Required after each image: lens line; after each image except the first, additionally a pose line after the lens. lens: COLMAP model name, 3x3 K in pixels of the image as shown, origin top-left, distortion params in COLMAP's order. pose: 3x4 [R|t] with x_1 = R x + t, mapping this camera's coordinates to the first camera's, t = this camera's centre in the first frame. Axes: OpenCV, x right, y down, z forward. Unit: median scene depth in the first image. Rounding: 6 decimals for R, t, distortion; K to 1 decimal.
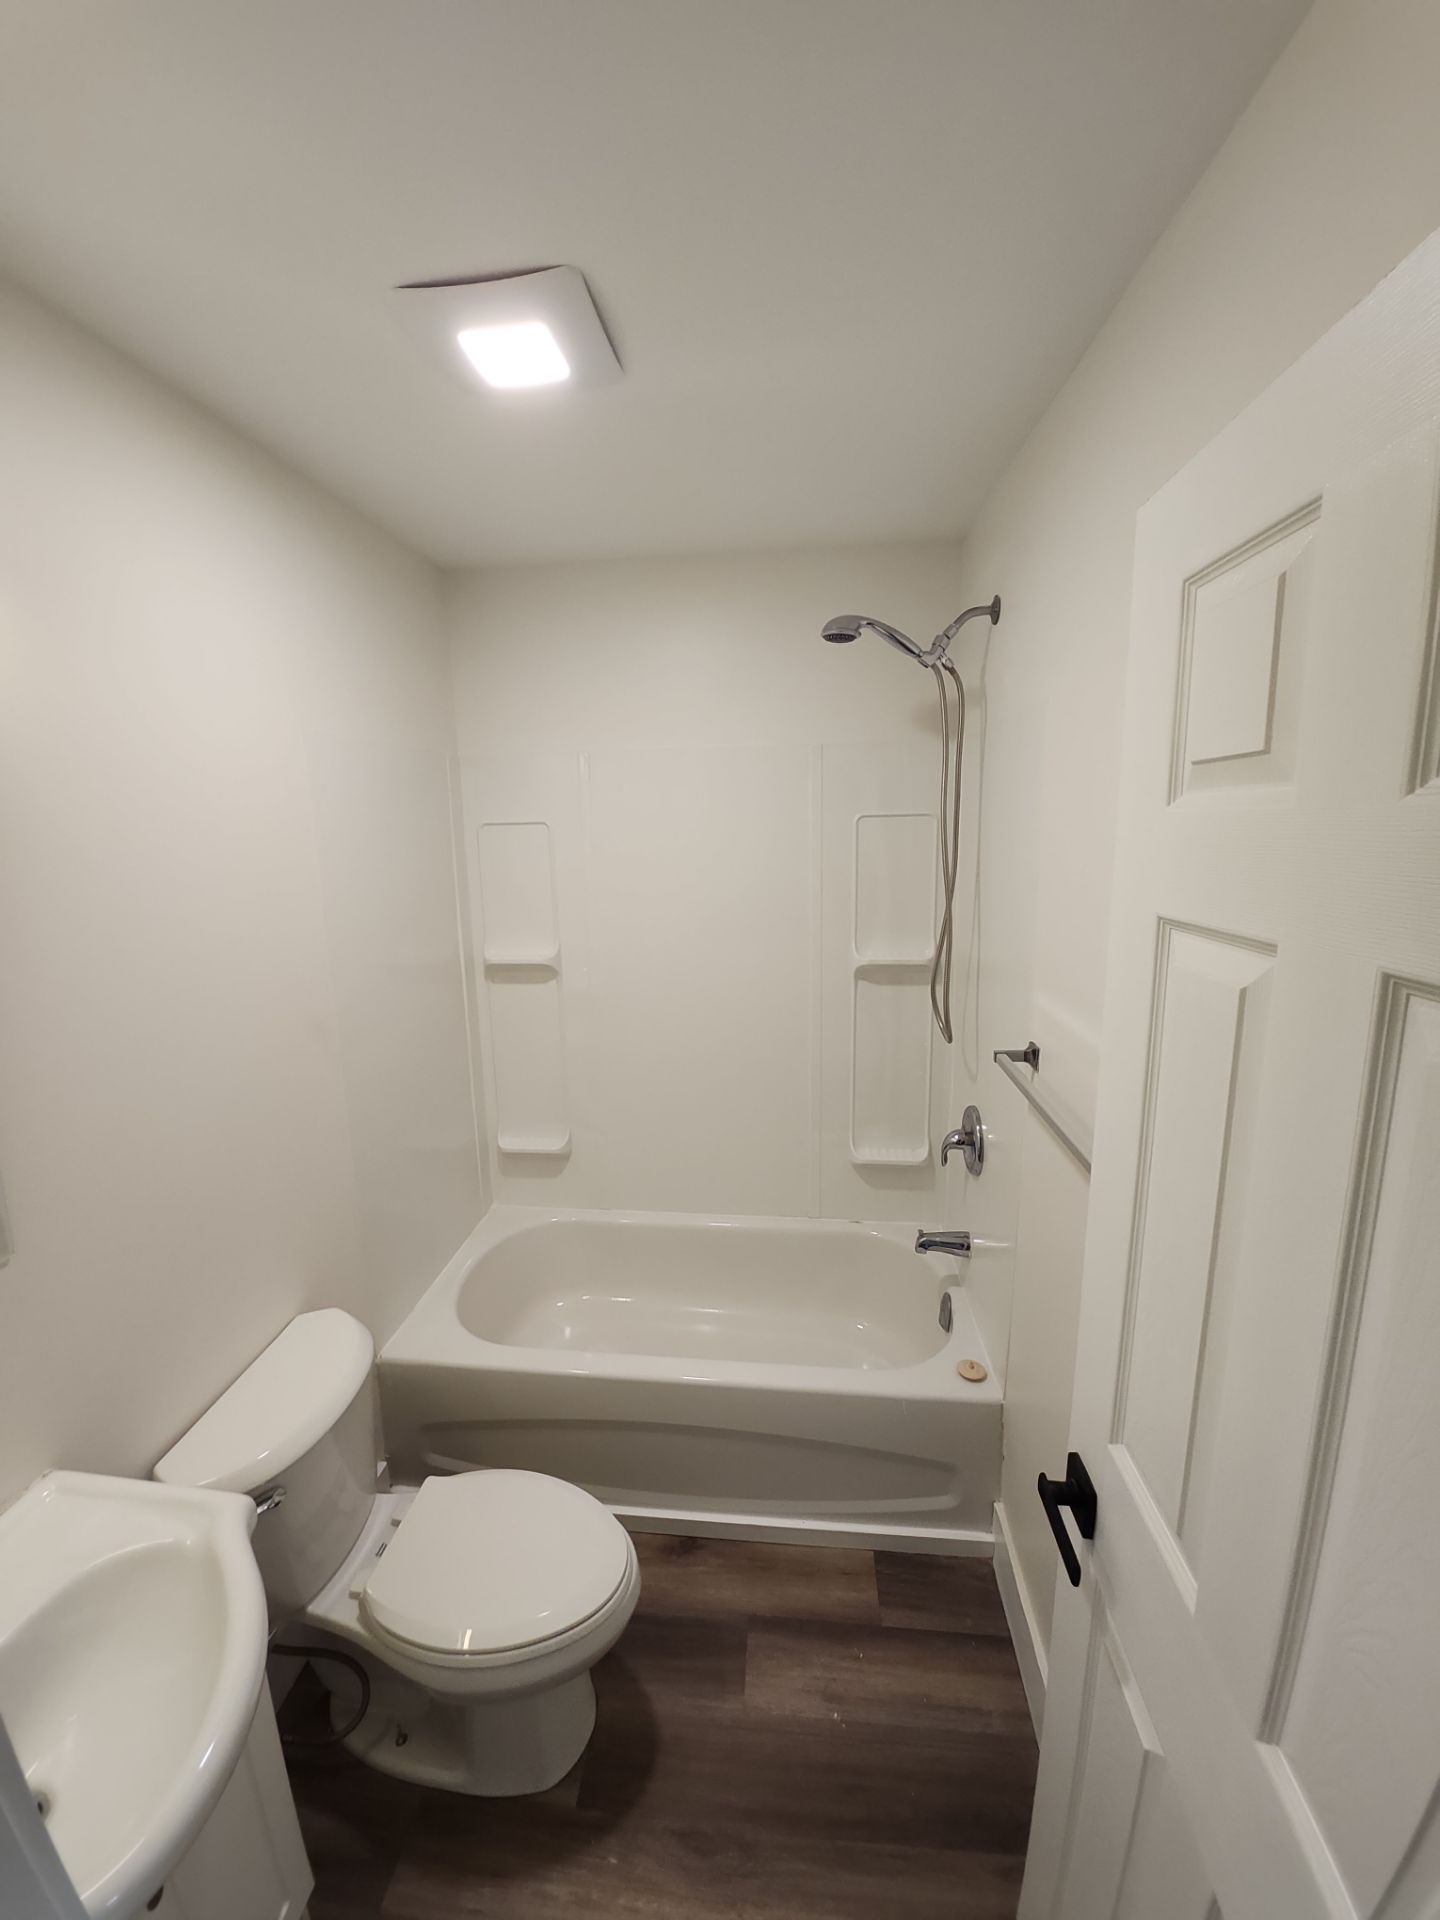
lens RADIAL K [[751.0, 0, 698.8], [0, 751.0, 961.9], [0, 0, 1]] dist [-0.003116, -0.009353]
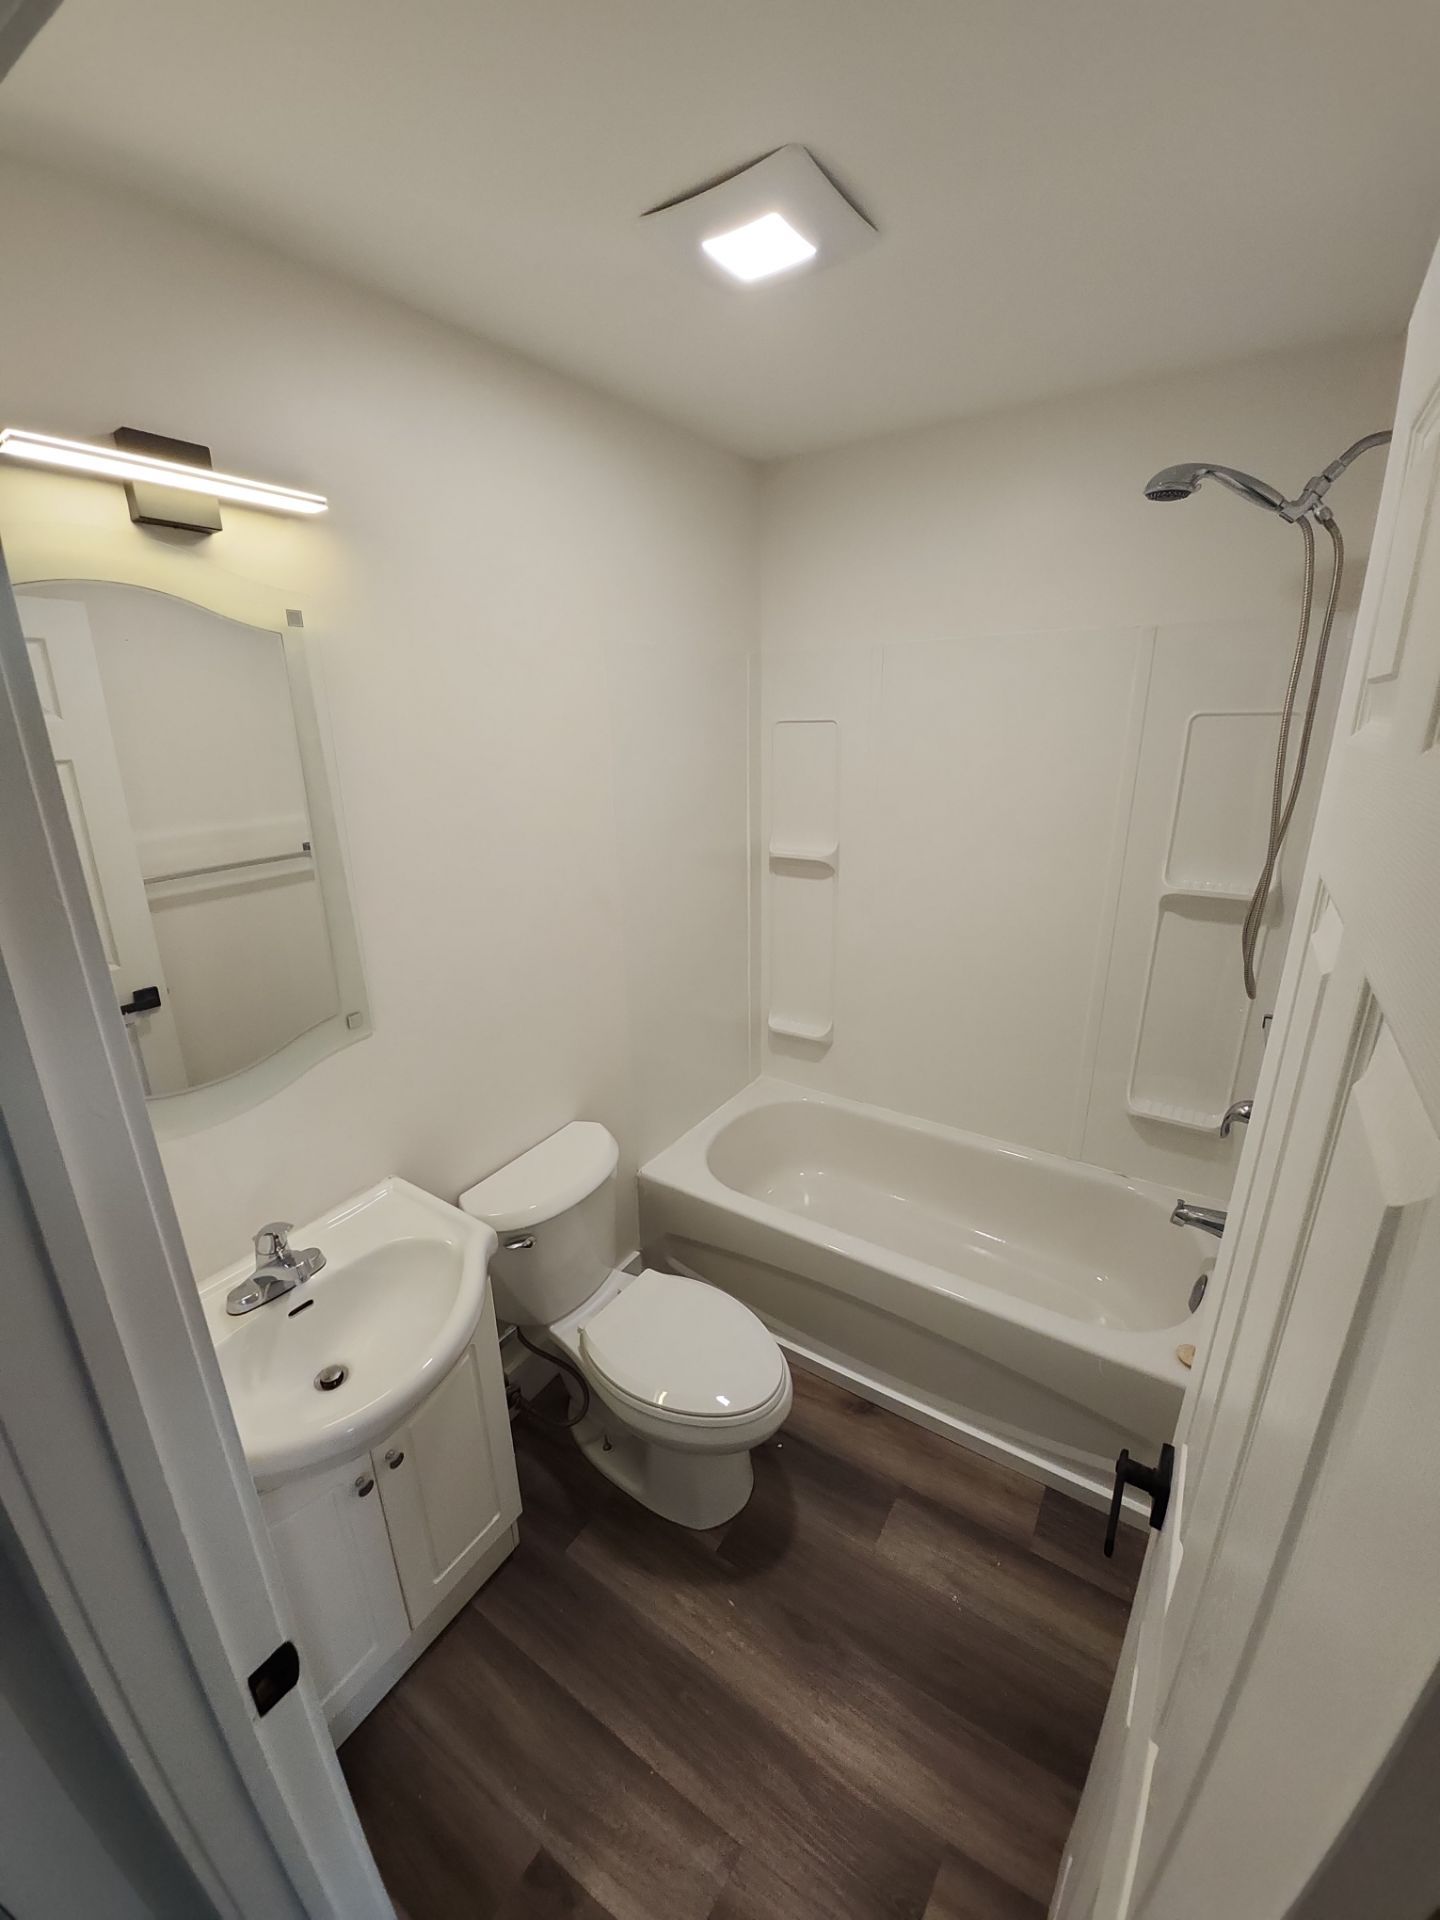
lens RADIAL K [[751.0, 0, 698.8], [0, 751.0, 961.9], [0, 0, 1]] dist [-0.003116, -0.009353]
pose [[0.886926, 0.143147, -0.439172, 0.164238], [-0.079283, 0.983836, 0.160564, -0.018558], [0.455057, -0.107589, 0.883939, -0.010743]]
